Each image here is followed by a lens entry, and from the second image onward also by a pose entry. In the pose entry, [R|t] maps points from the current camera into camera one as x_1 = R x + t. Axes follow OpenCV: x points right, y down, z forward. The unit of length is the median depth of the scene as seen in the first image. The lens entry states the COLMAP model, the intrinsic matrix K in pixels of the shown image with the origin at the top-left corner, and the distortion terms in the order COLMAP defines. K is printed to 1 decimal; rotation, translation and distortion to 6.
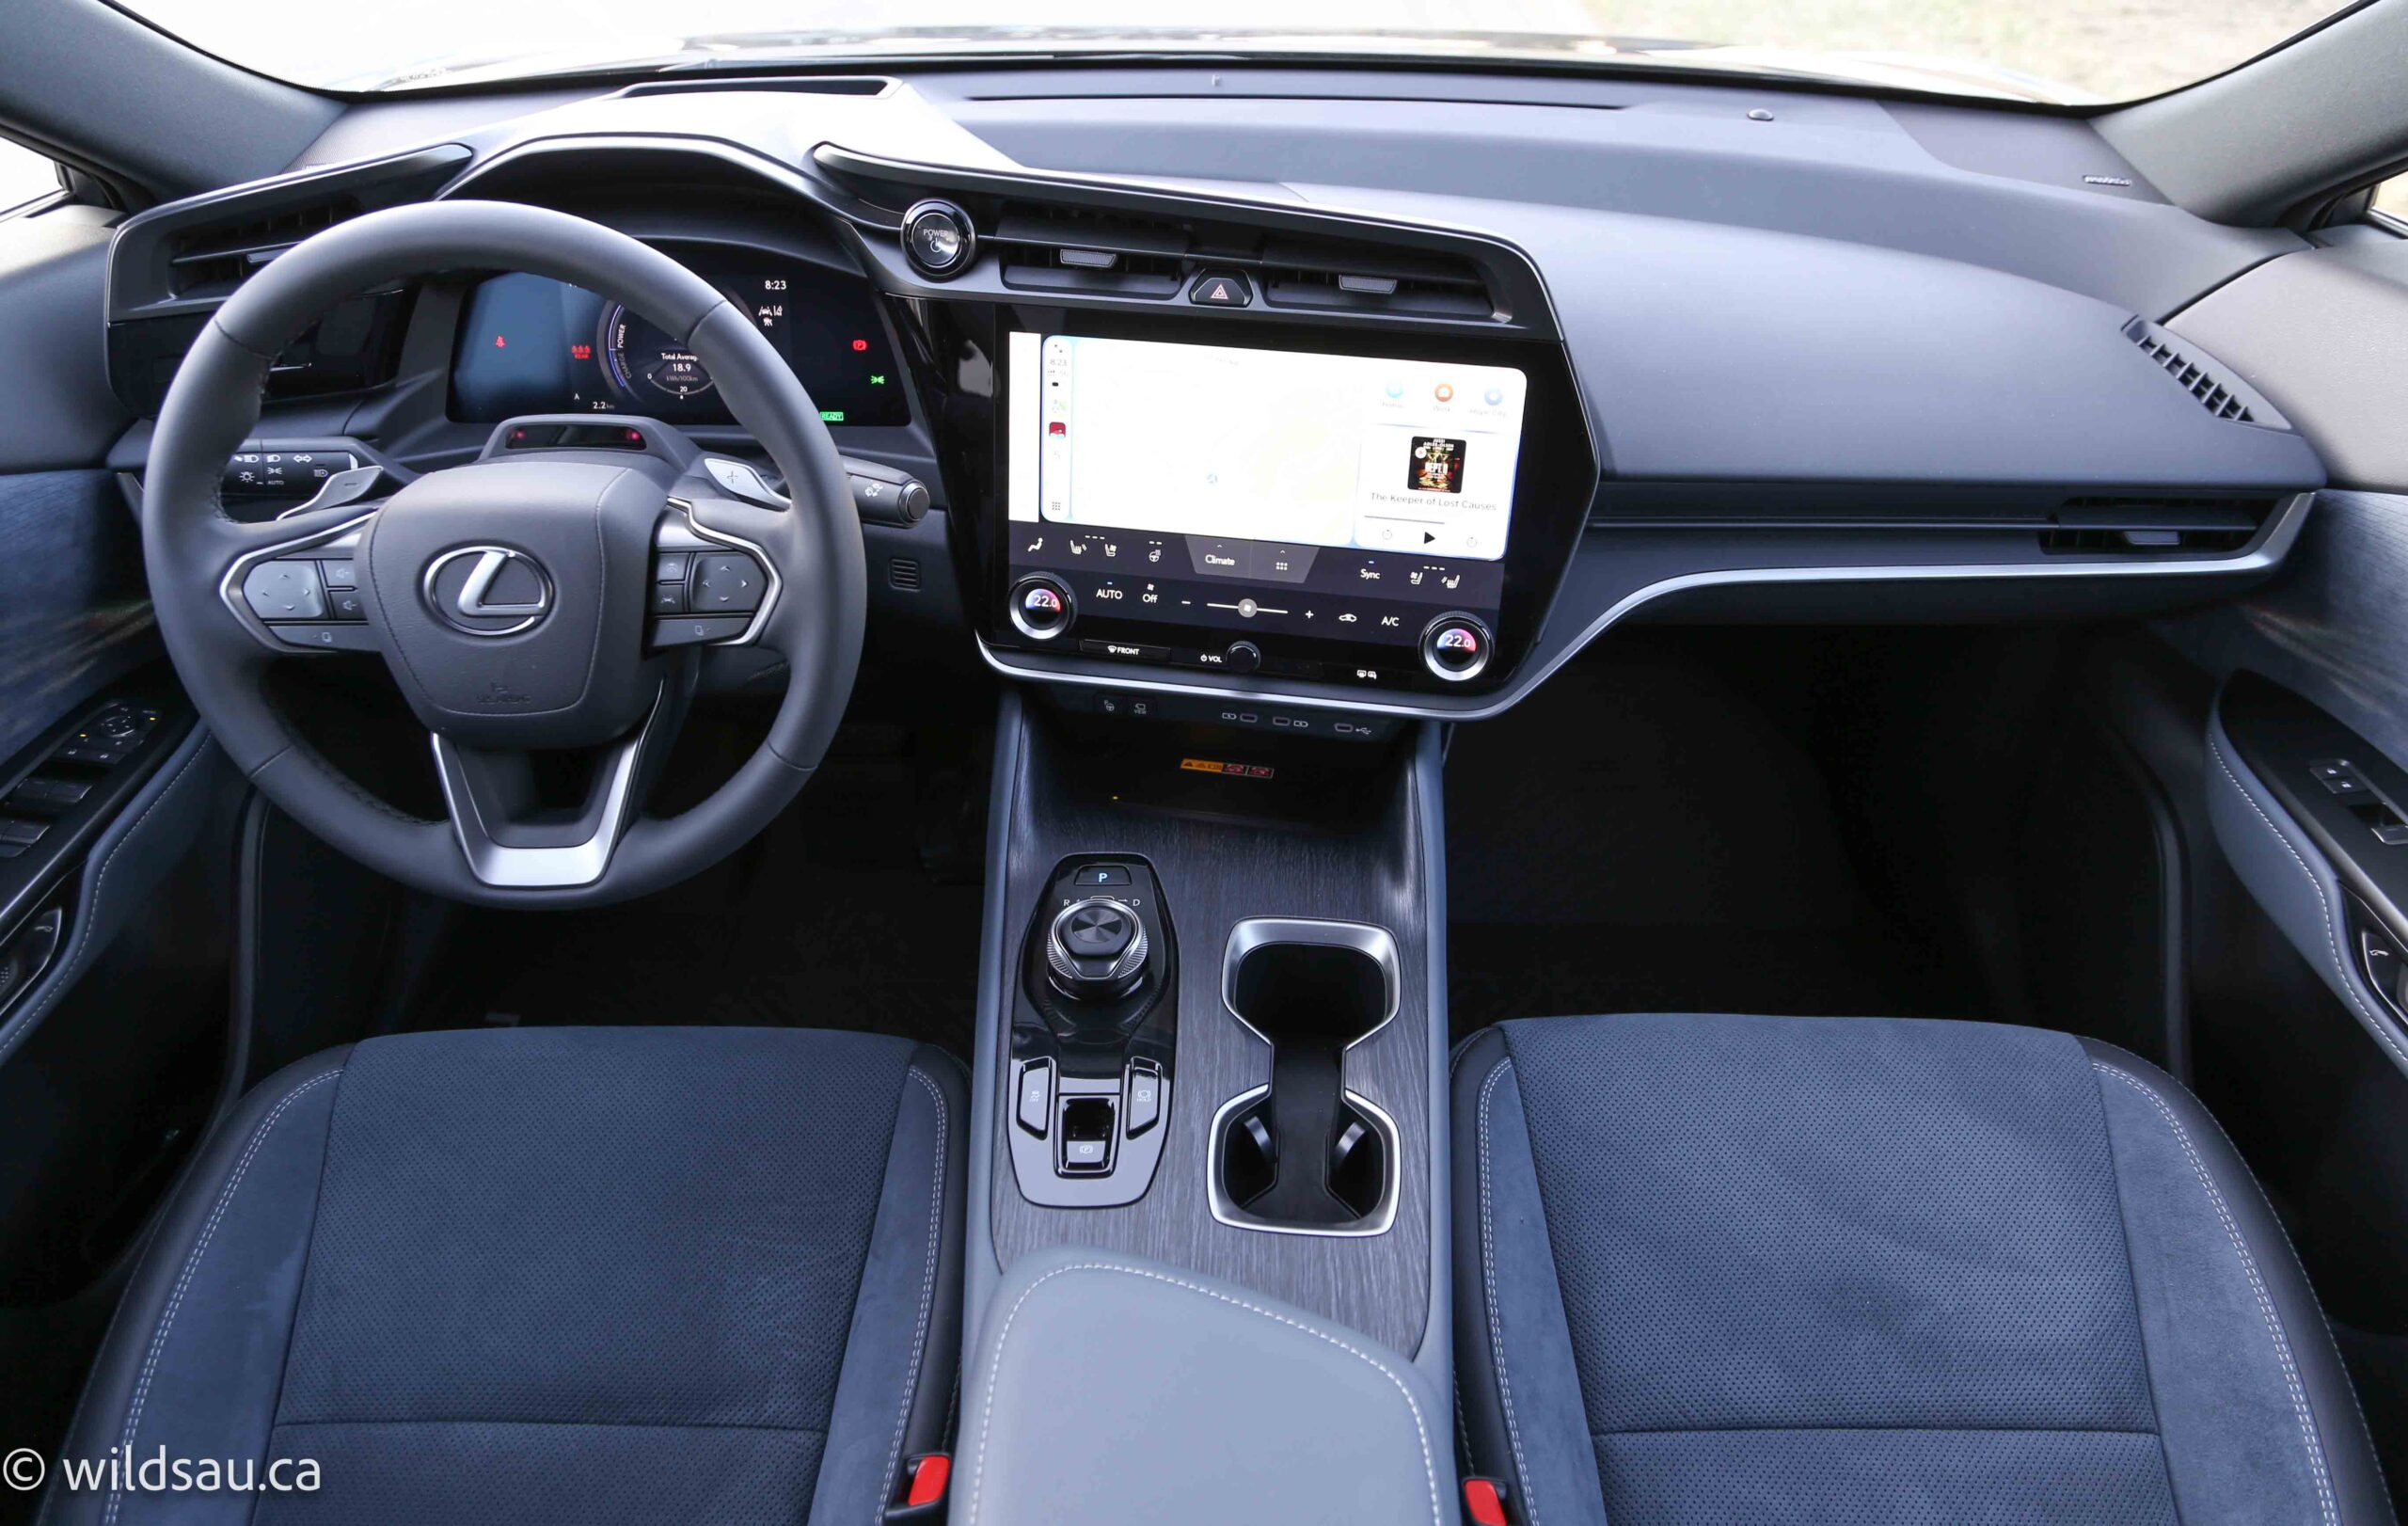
lens RADIAL K [[1686.2, 0, 1205.4], [0, 1686.2, 751.6], [0, 0, 1]] dist [-0.000710, -0.008802]
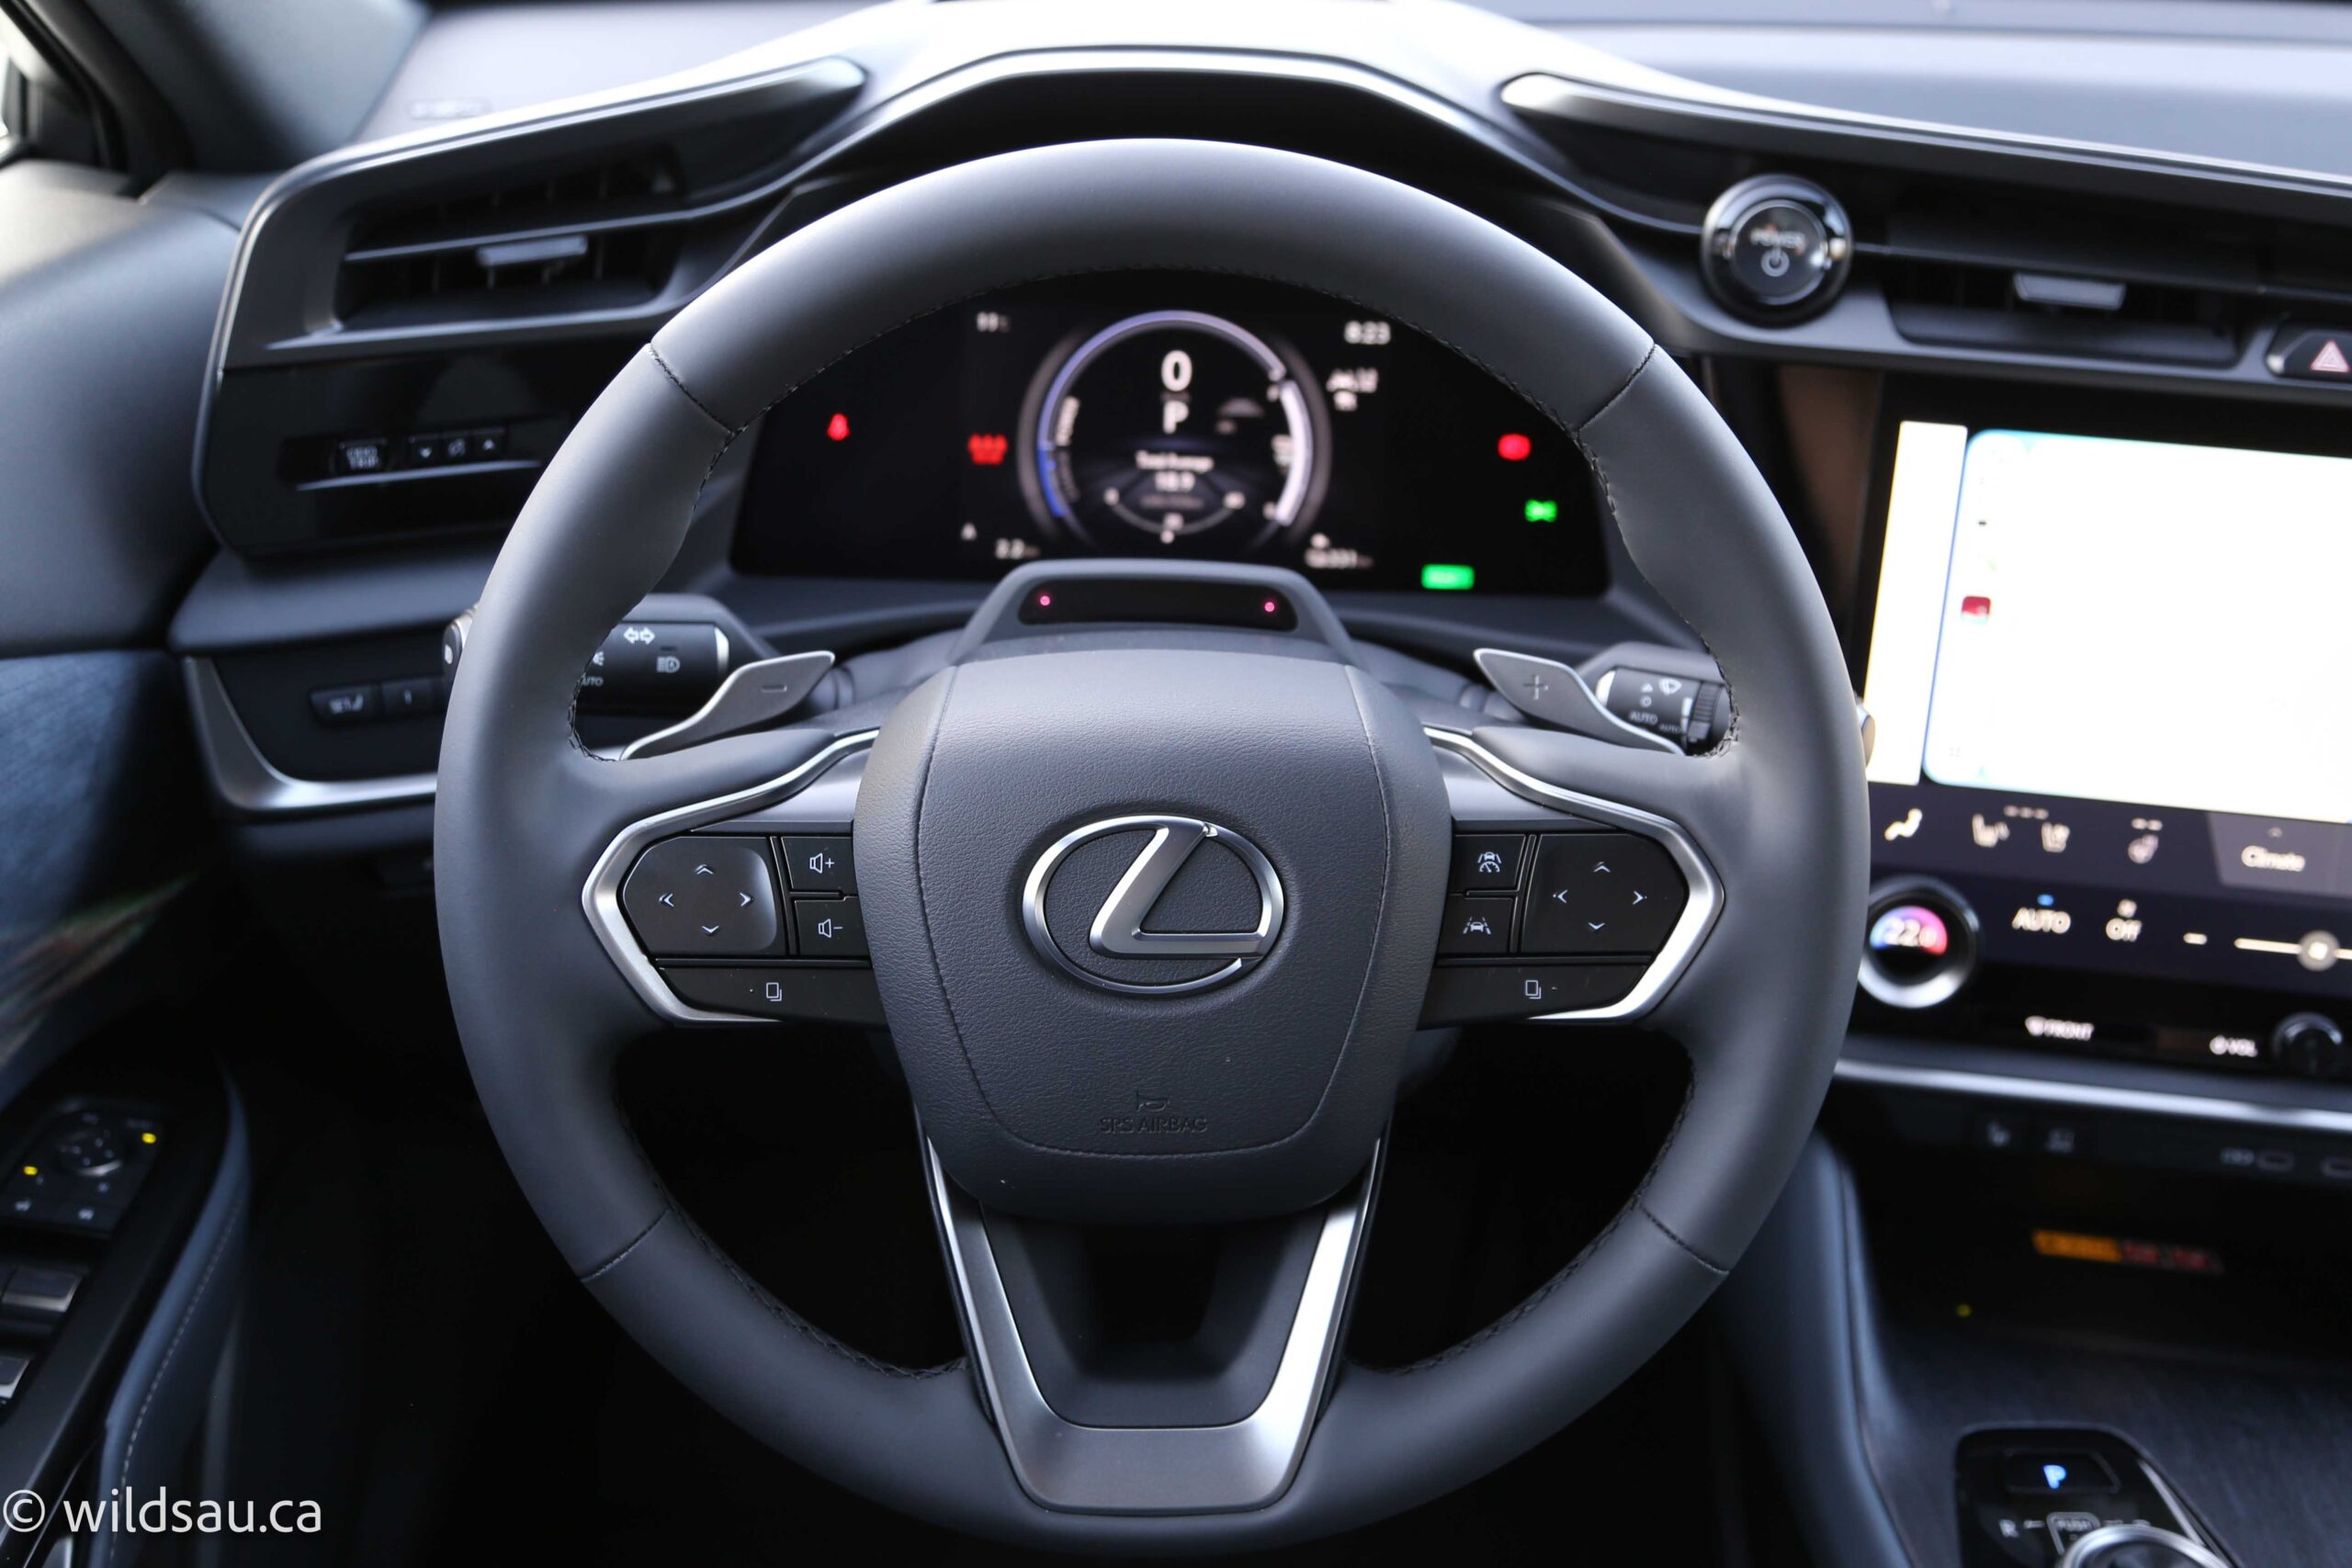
lens RADIAL K [[2798.7, 0, 1168.8], [0, 2798.7, 792.4], [0, 0, 1]] dist [-0.031851, 0.000000]
pose [[0.999604, 0.014838, 0.023897, -0.365059], [-0.011569, 0.991243, -0.131539, -0.017091], [-0.025639, 0.131210, 0.991023, 0.156374]]
